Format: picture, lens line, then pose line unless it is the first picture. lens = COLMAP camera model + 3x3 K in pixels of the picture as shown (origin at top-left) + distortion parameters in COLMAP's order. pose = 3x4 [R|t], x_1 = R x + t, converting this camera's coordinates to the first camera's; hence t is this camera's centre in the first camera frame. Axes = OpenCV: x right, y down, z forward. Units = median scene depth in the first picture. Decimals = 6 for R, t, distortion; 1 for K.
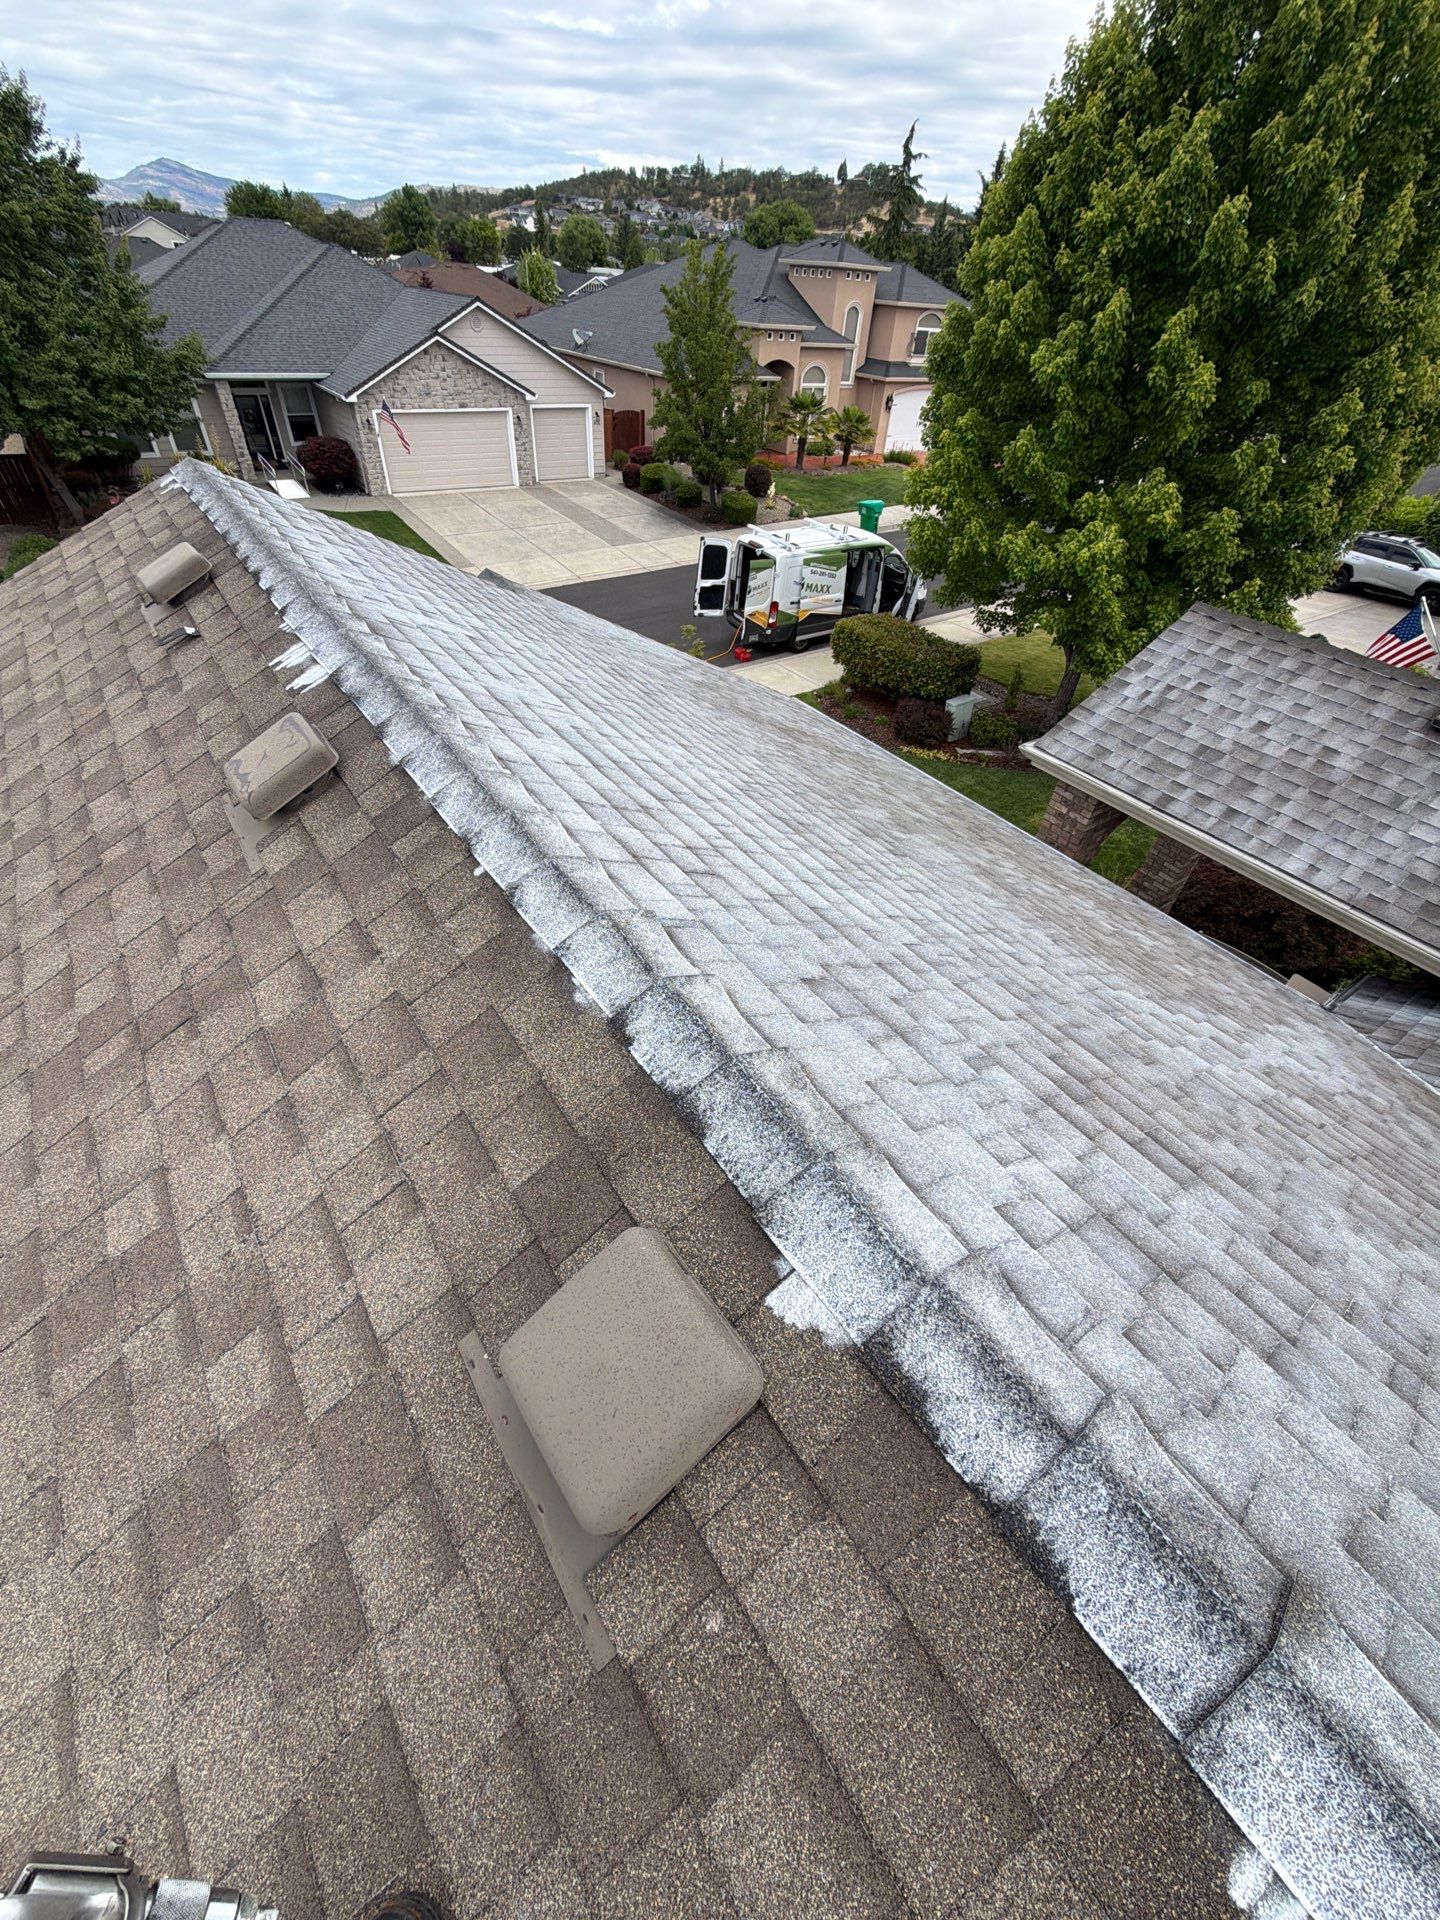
lens RADIAL K [[762.6, 0, 732.9], [0, 762.6, 958.8], [0, 0, 1]] dist [0.000517, -0.000159]
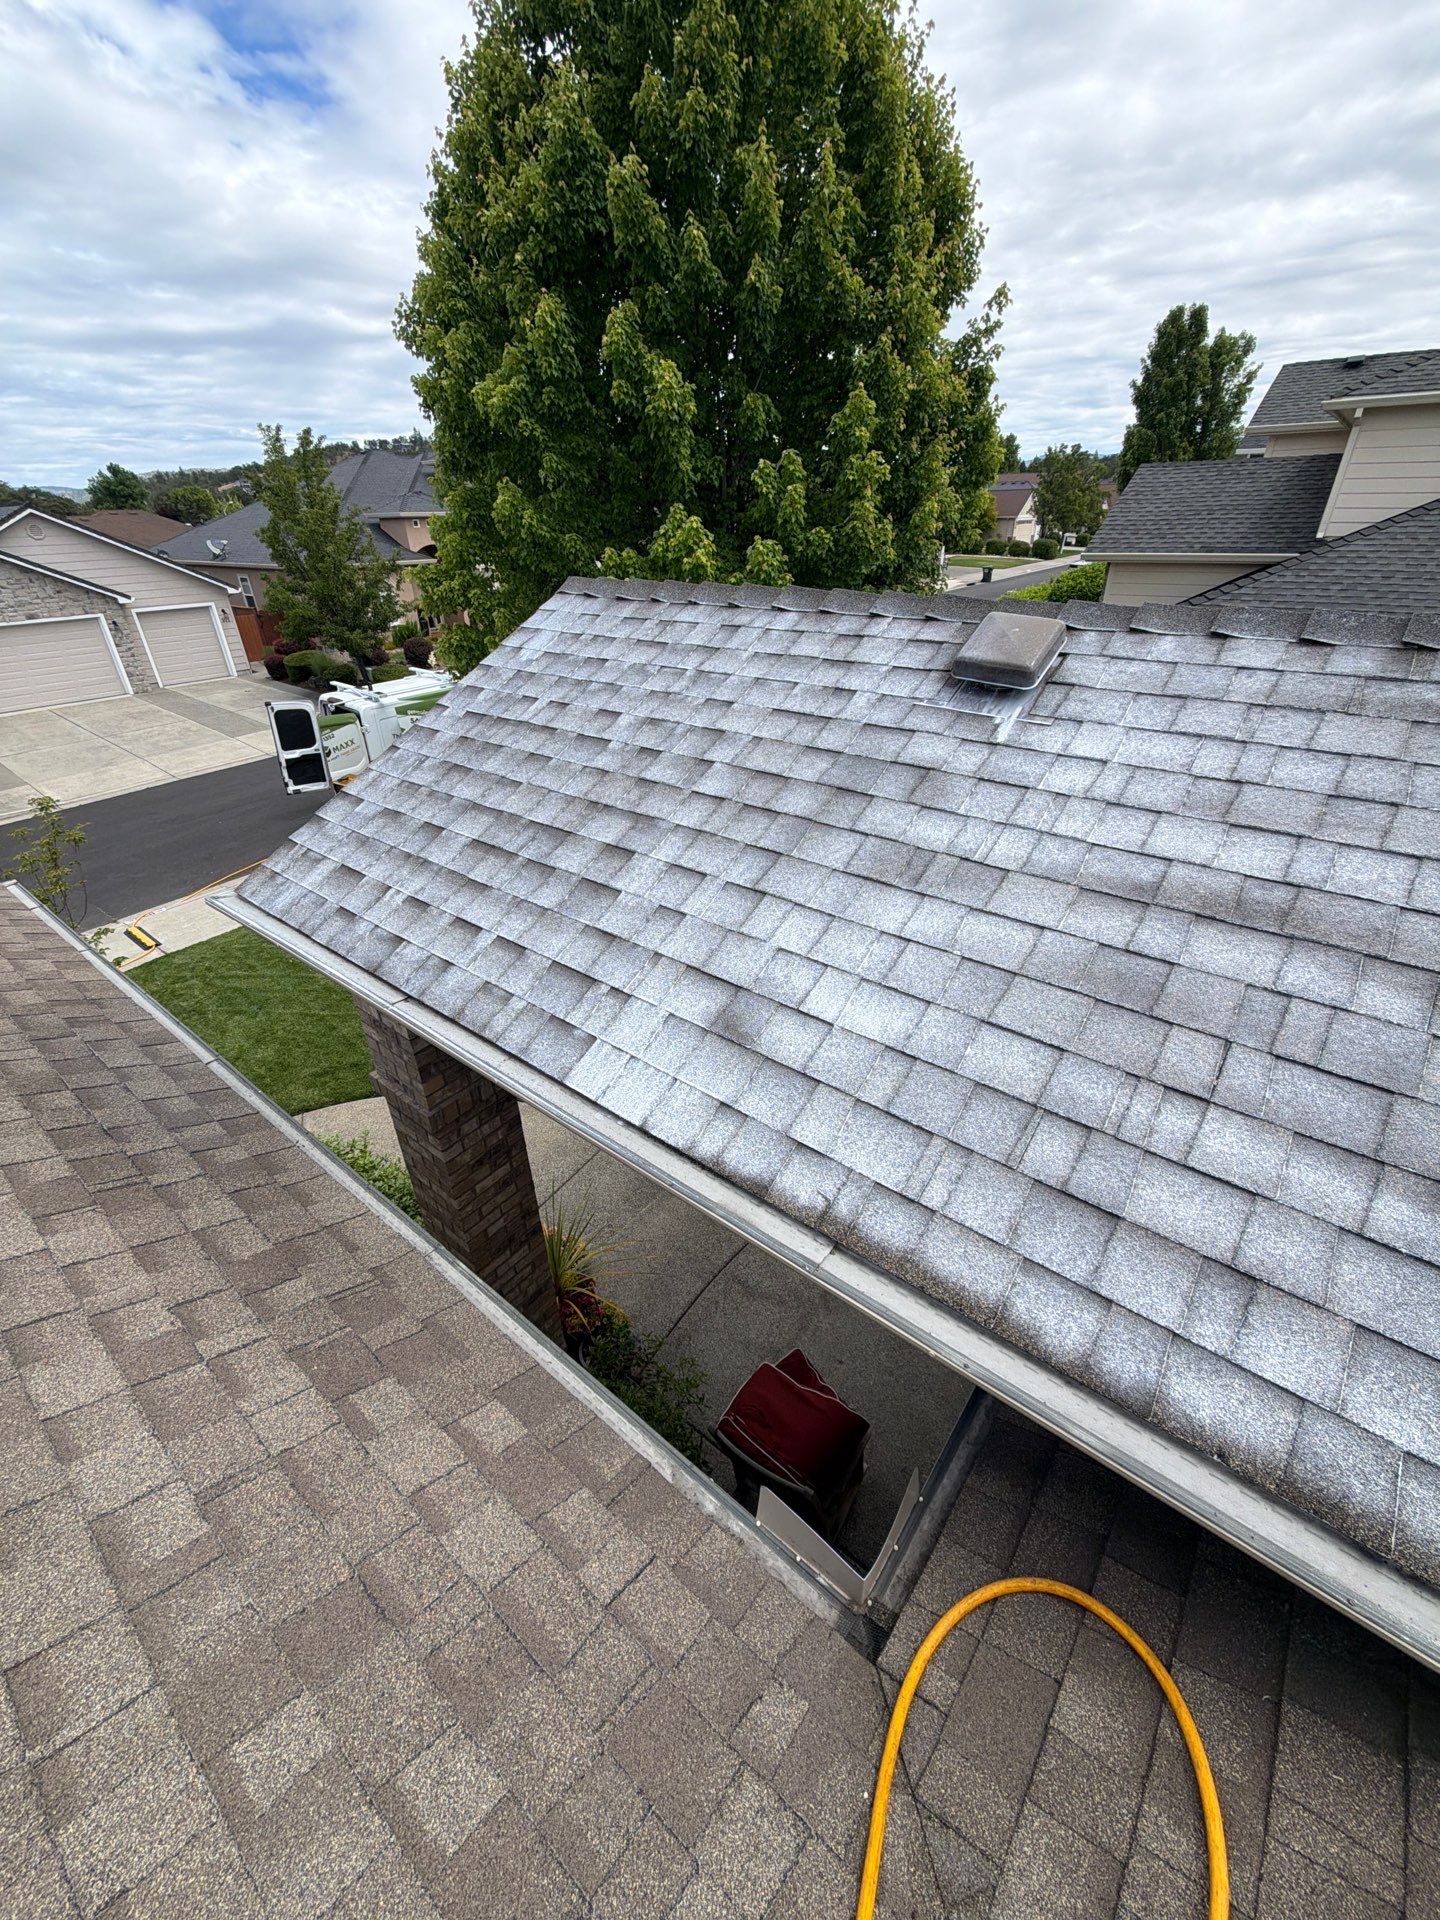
lens RADIAL K [[762.6, 0, 728.2], [0, 762.6, 959.7], [0, 0, 1]] dist [0.000517, -0.000159]
pose [[0.954372, -0.214277, 0.207988, 0.138401], [0.249729, 0.954592, -0.162450, -0.025371], [-0.163734, 0.206978, 0.964547, 0.132777]]
